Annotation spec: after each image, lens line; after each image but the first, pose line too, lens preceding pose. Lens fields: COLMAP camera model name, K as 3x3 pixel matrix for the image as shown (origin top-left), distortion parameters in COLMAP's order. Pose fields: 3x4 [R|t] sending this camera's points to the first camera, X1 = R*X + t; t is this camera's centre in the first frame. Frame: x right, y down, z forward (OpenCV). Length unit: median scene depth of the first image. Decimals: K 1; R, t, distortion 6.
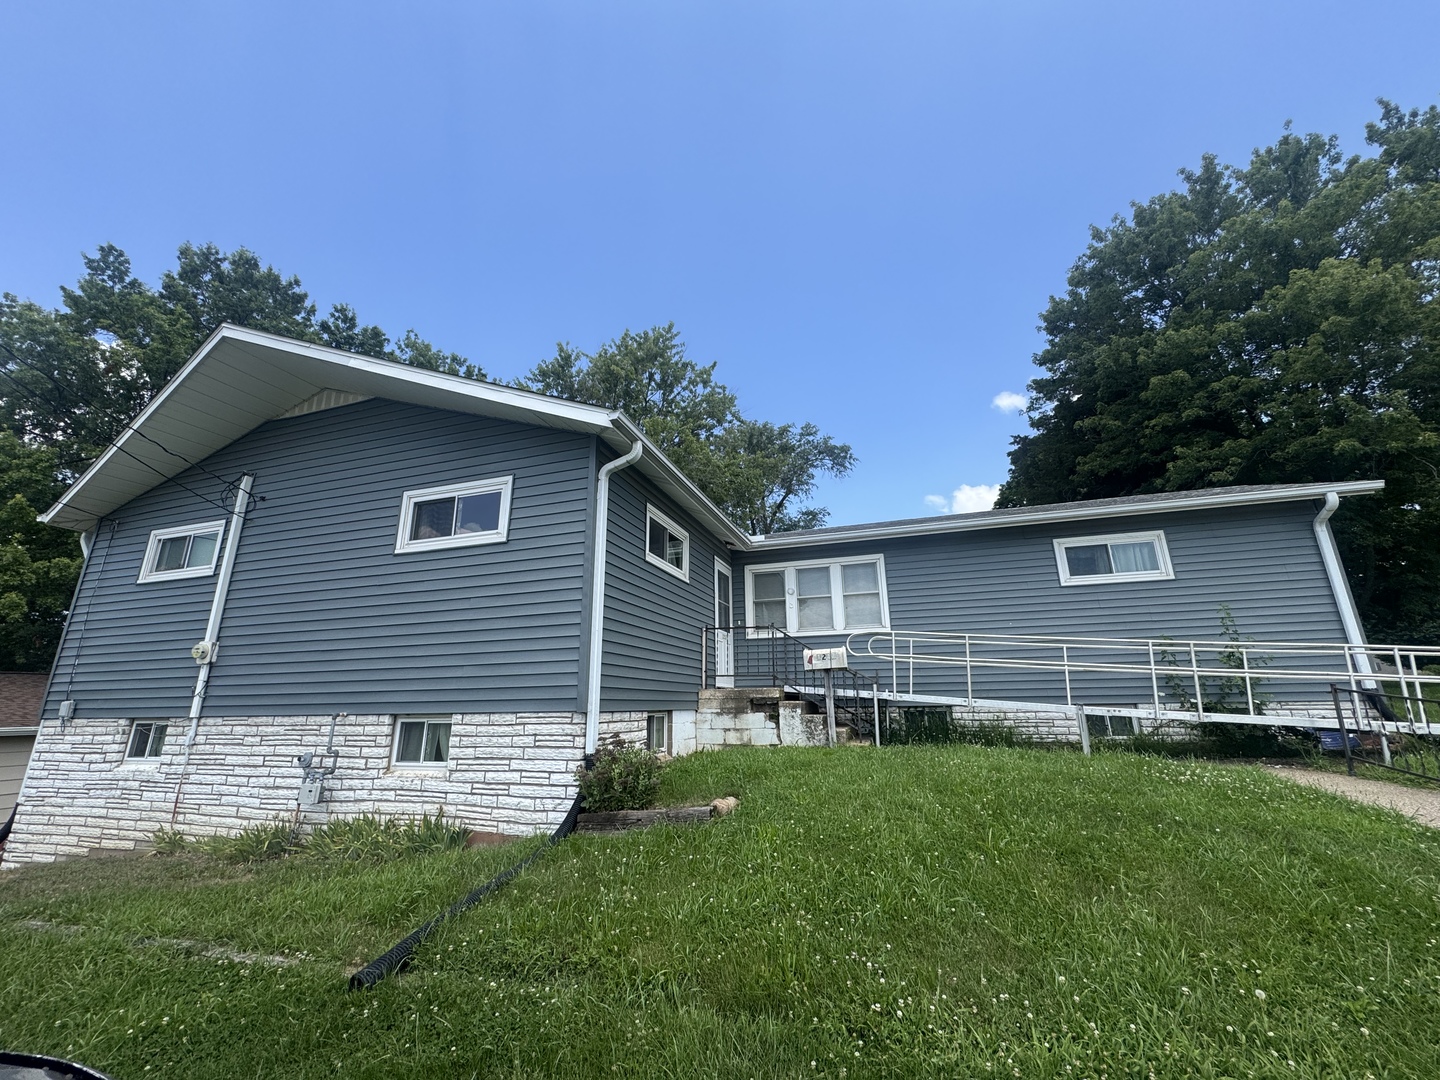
lens RADIAL K [[575.8, 0, 718.7], [0, 575.8, 539.1], [0, 0, 1]] dist [-0.003207, 0.000092]
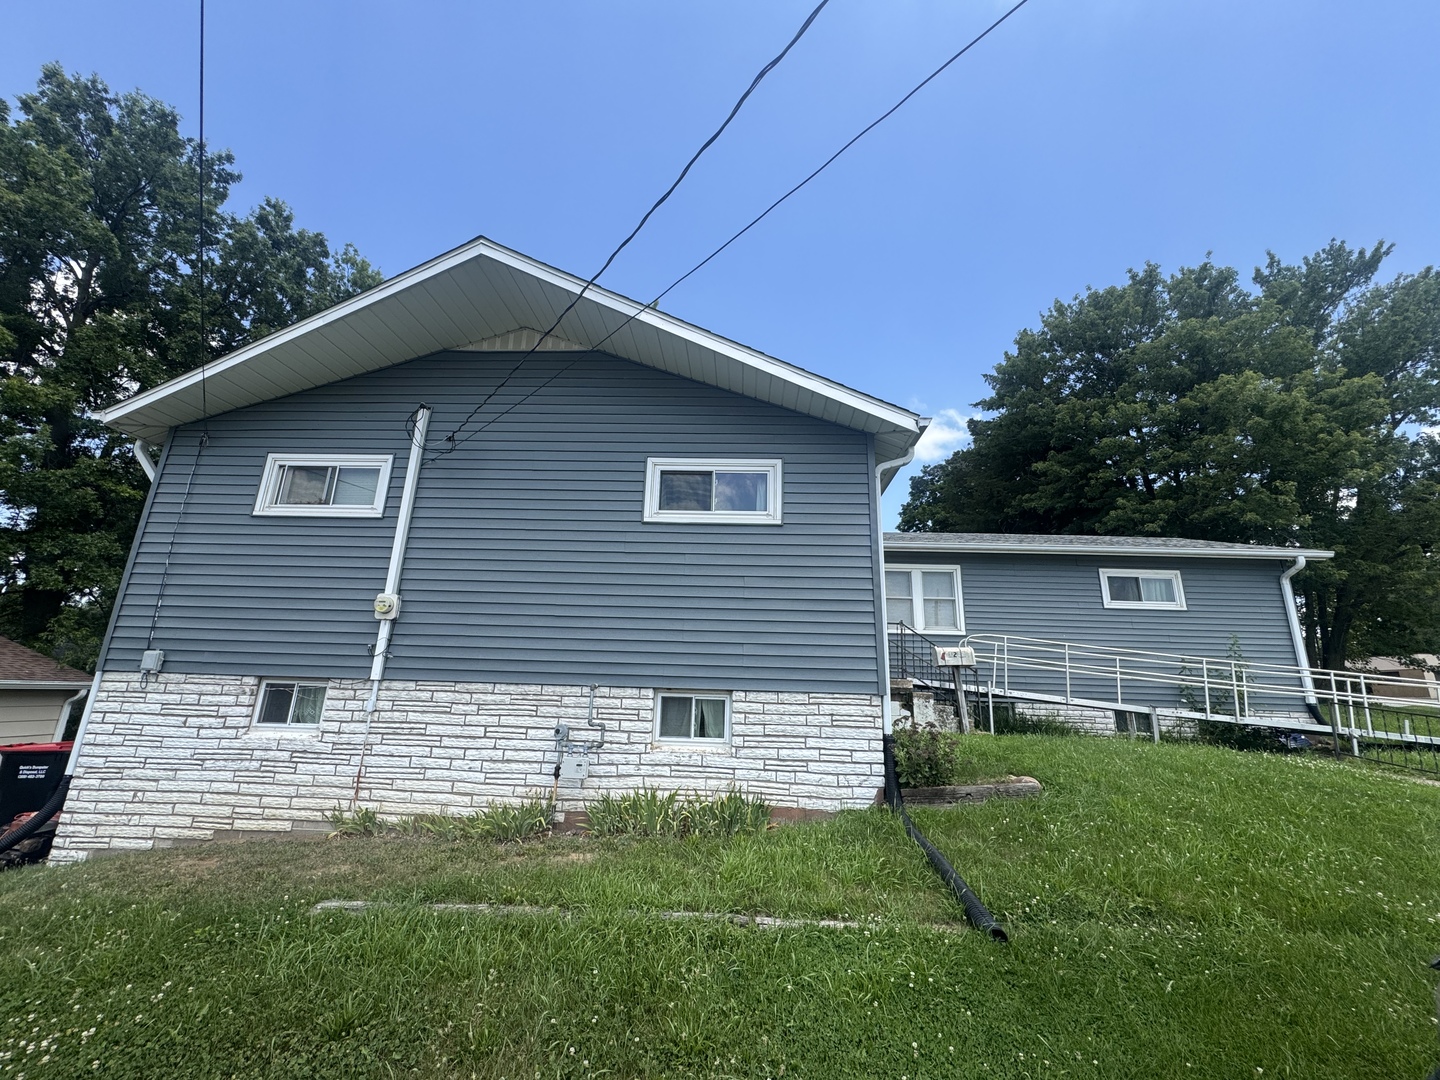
lens RADIAL K [[575.8, 0, 713.2], [0, 575.8, 540.2], [0, 0, 1]] dist [-0.003207, 0.000092]
pose [[0.963646, 0.110948, 0.243059, -0.612216], [-0.116674, 0.993127, 0.009247, 0.030524], [-0.240362, -0.037270, 0.969968, 0.037720]]
